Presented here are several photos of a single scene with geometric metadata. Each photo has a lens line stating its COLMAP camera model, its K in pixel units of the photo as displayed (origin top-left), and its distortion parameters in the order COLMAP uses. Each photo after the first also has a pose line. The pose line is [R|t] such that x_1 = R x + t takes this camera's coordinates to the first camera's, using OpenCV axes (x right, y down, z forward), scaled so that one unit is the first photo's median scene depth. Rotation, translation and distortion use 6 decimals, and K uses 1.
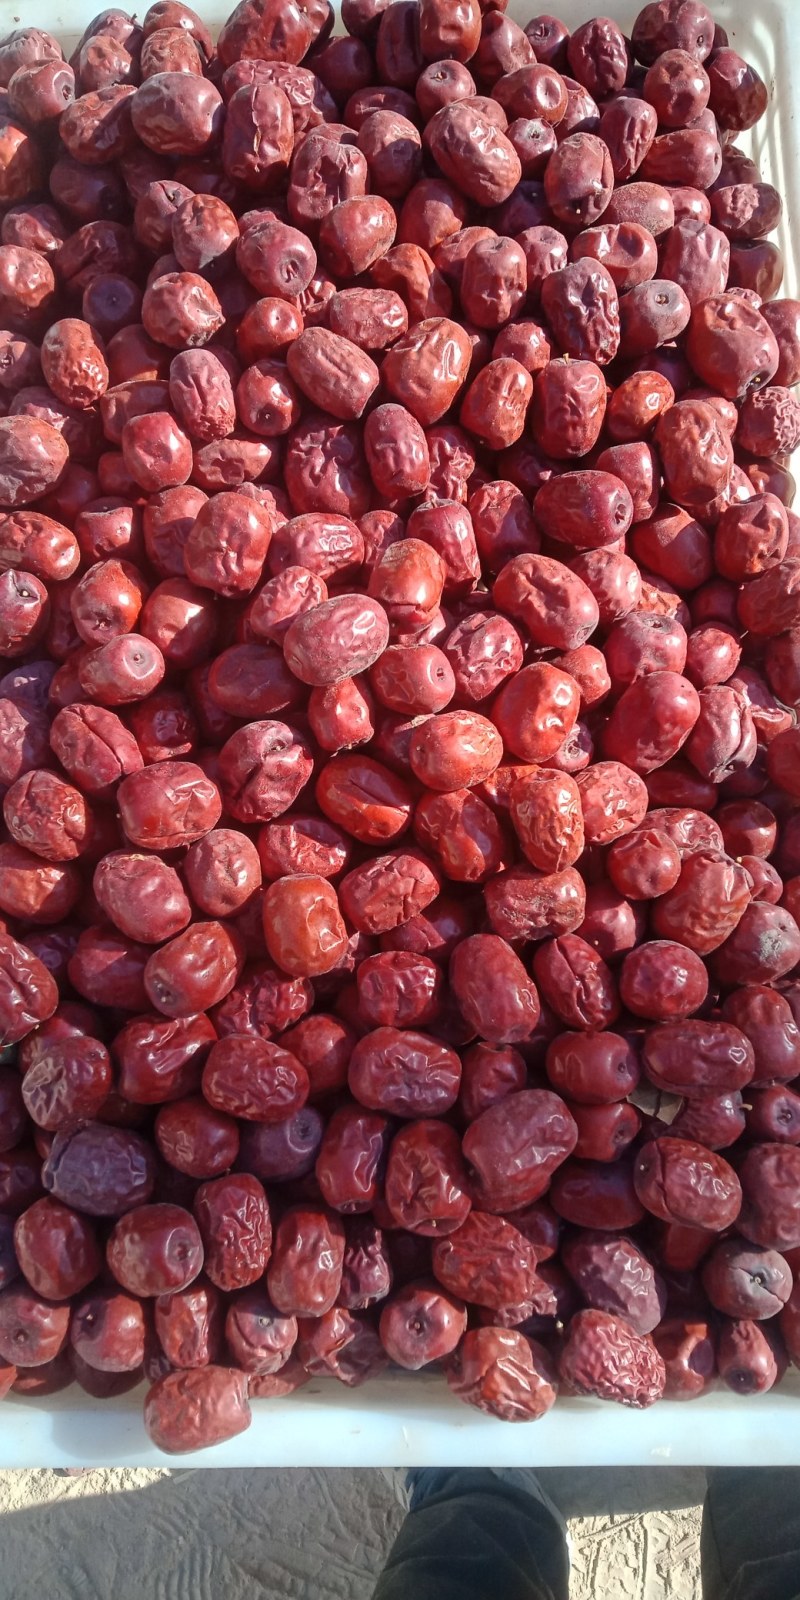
lens RADIAL K [[1157.3, 0, 455.3], [0, 1157.3, 906.4], [0, 0, 1]] dist [0.070489, -0.091216]
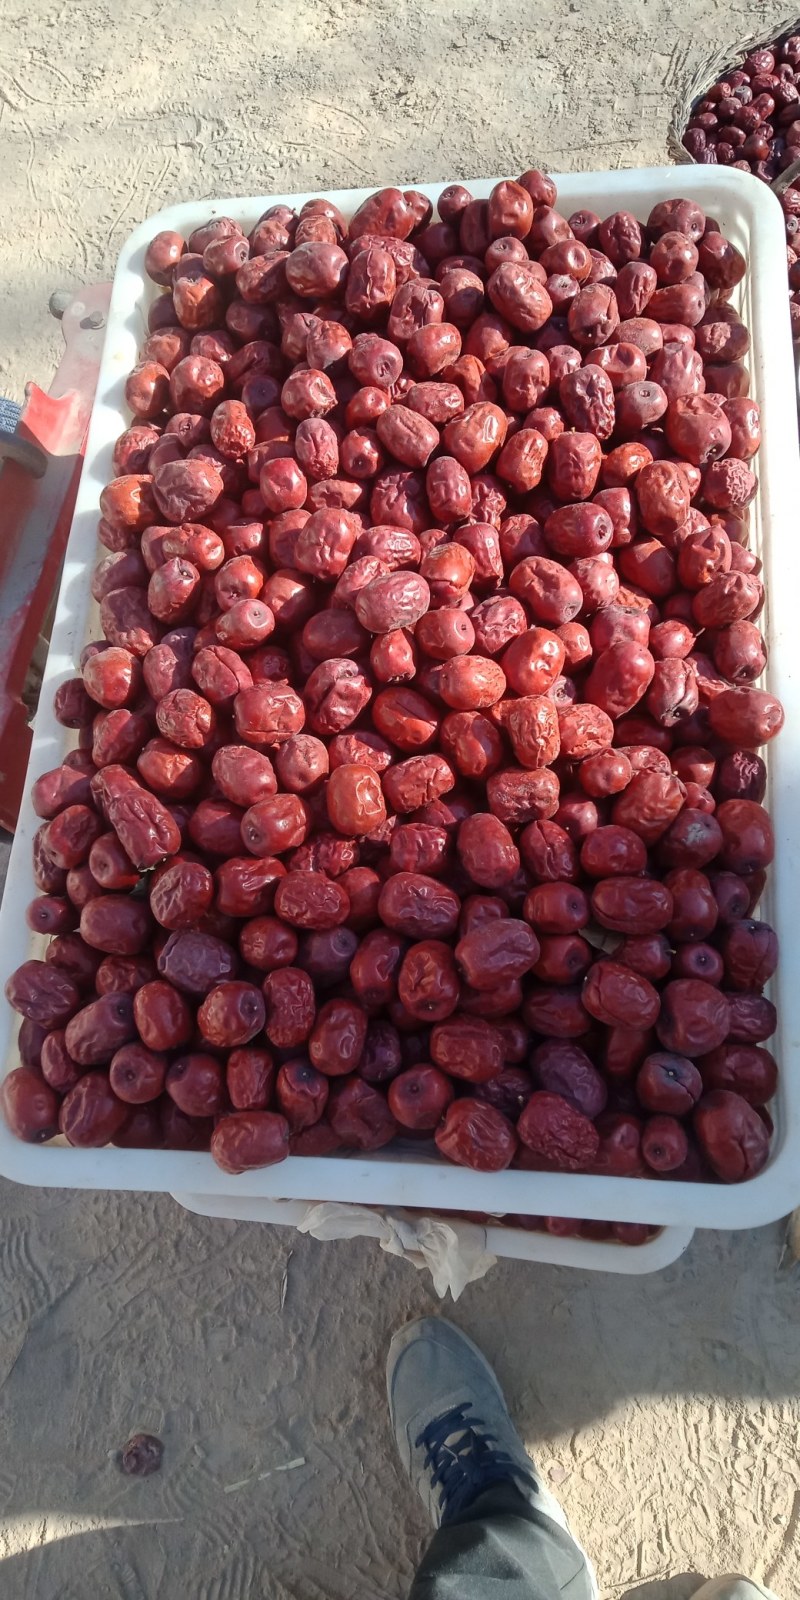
lens RADIAL K [[1157.3, 0, 455.3], [0, 1157.3, 906.4], [0, 0, 1]] dist [0.070489, -0.091216]
pose [[0.994216, 0.055468, -0.091971, 0.117374], [-0.067178, 0.989293, -0.129562, 0.297507], [0.083800, 0.134991, 0.987297, -0.332153]]
